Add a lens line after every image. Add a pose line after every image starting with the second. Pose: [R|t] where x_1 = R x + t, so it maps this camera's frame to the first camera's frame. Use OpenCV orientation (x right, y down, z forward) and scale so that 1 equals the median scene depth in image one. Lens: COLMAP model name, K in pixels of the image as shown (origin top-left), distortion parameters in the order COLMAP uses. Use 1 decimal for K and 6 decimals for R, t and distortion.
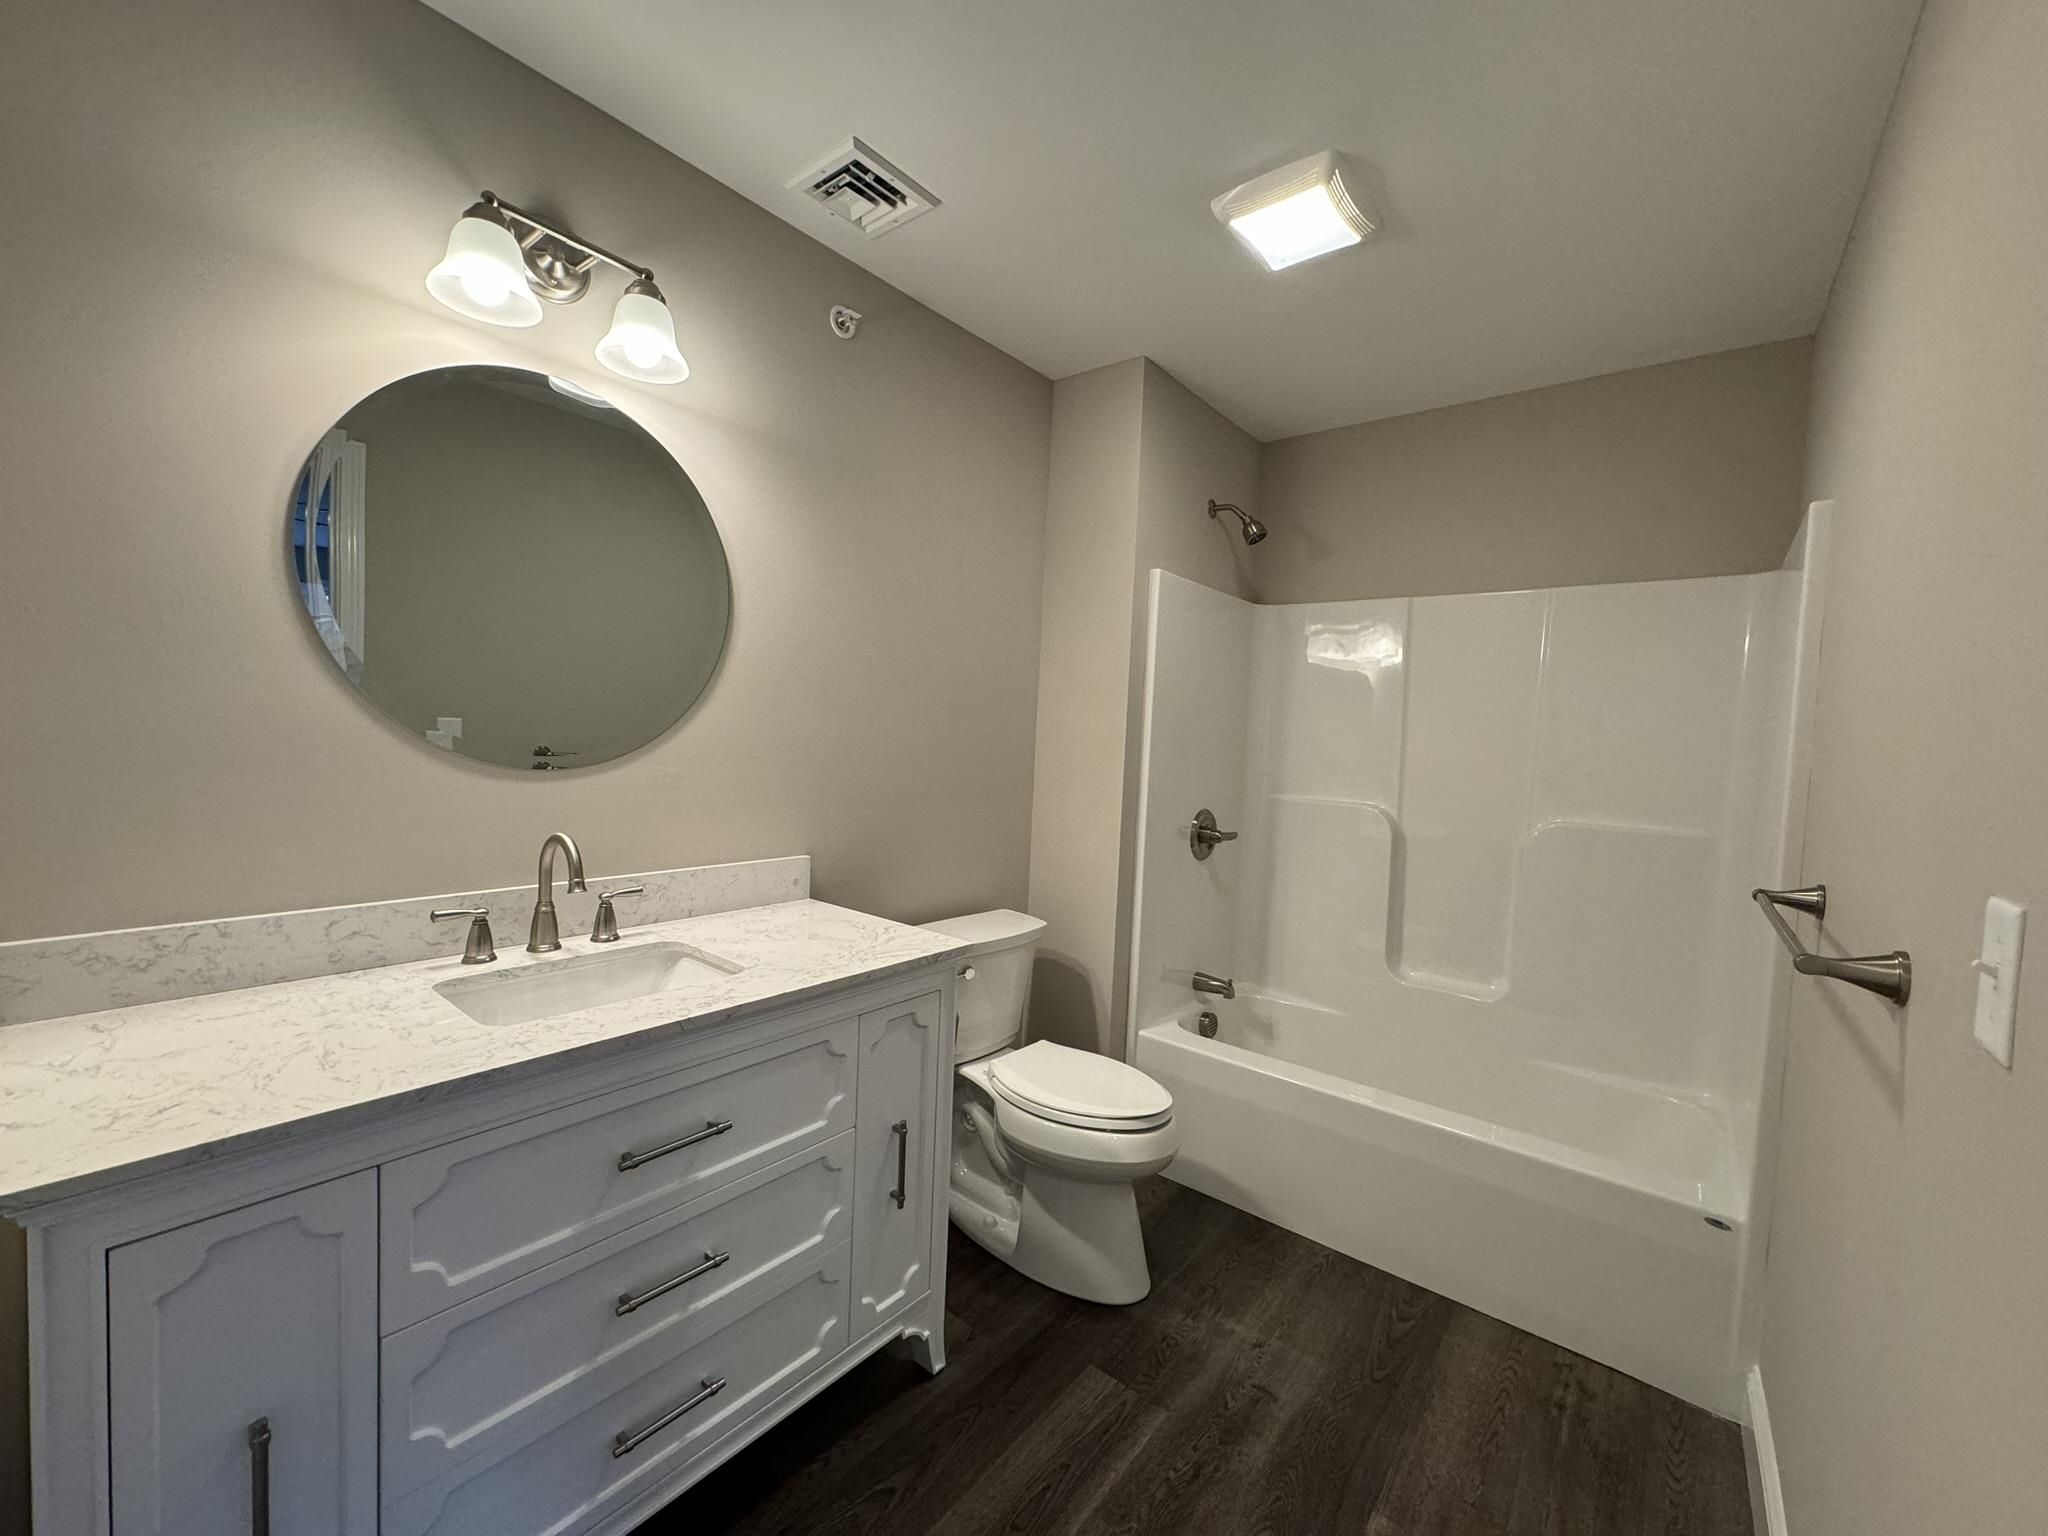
lens RADIAL K [[813.9, 0, 1026.9], [0, 813.9, 770.0], [0, 0, 1]] dist [0.000439, 0.000240]
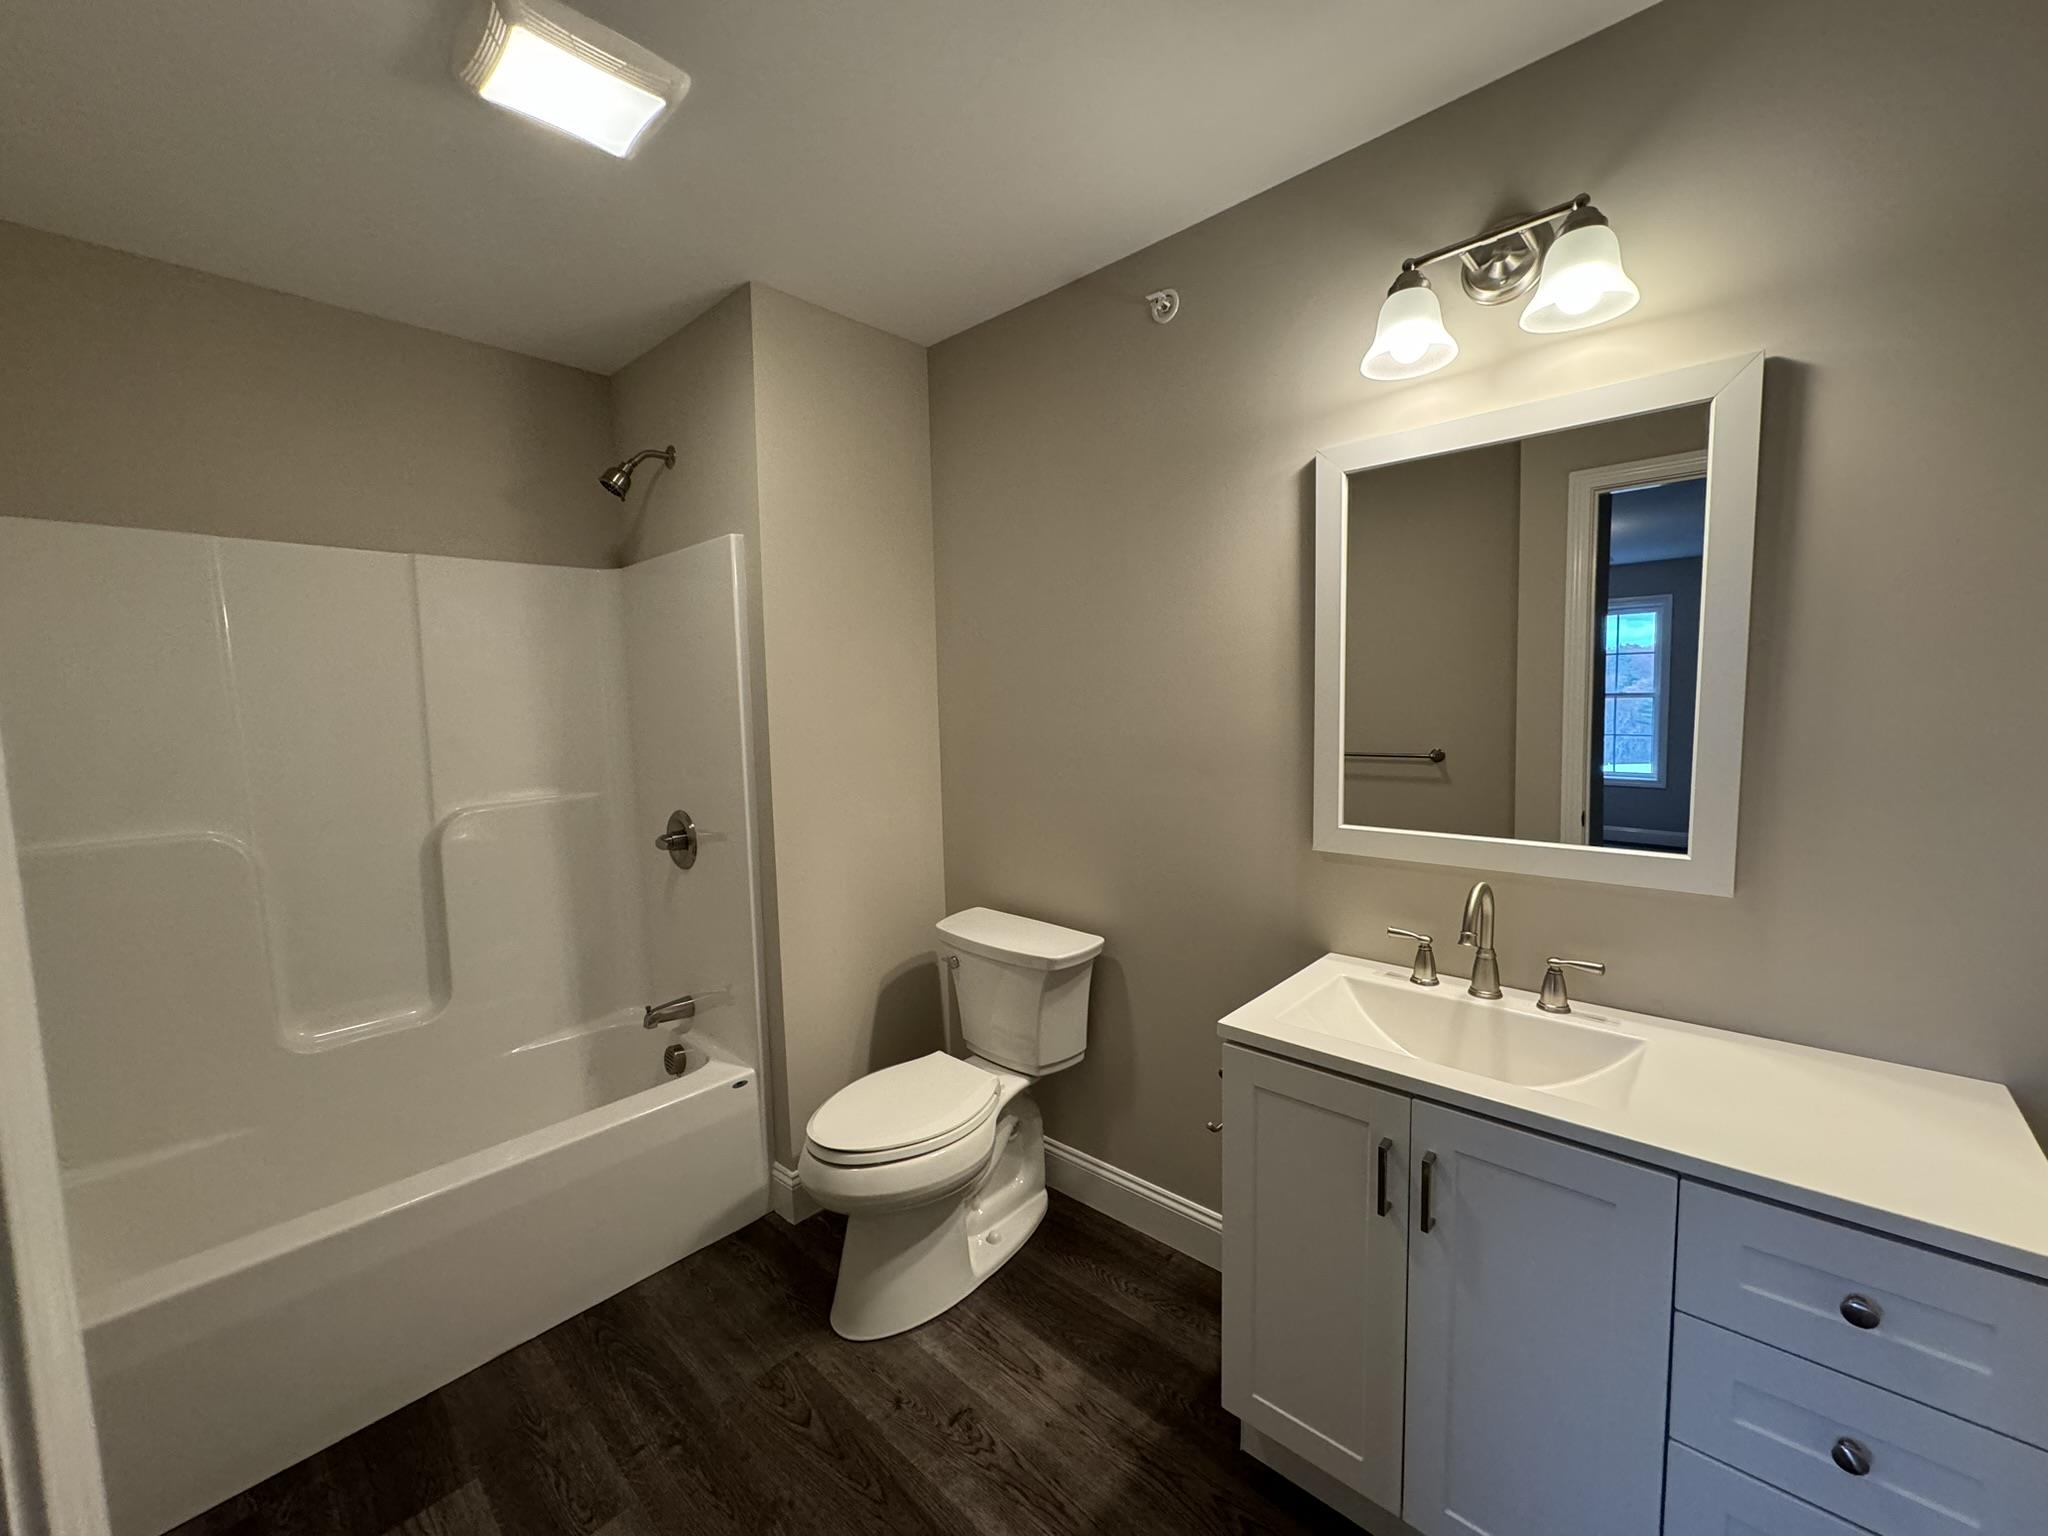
lens RADIAL K [[813.9, 0, 1026.9], [0, 813.9, 770.0], [0, 0, 1]] dist [0.000439, 0.000240]
pose [[-0.073740, 0.033853, -0.996703, 0.406973], [-0.039301, 0.998549, 0.036824, -0.057824], [0.996503, 0.041887, -0.072302, 0.544403]]
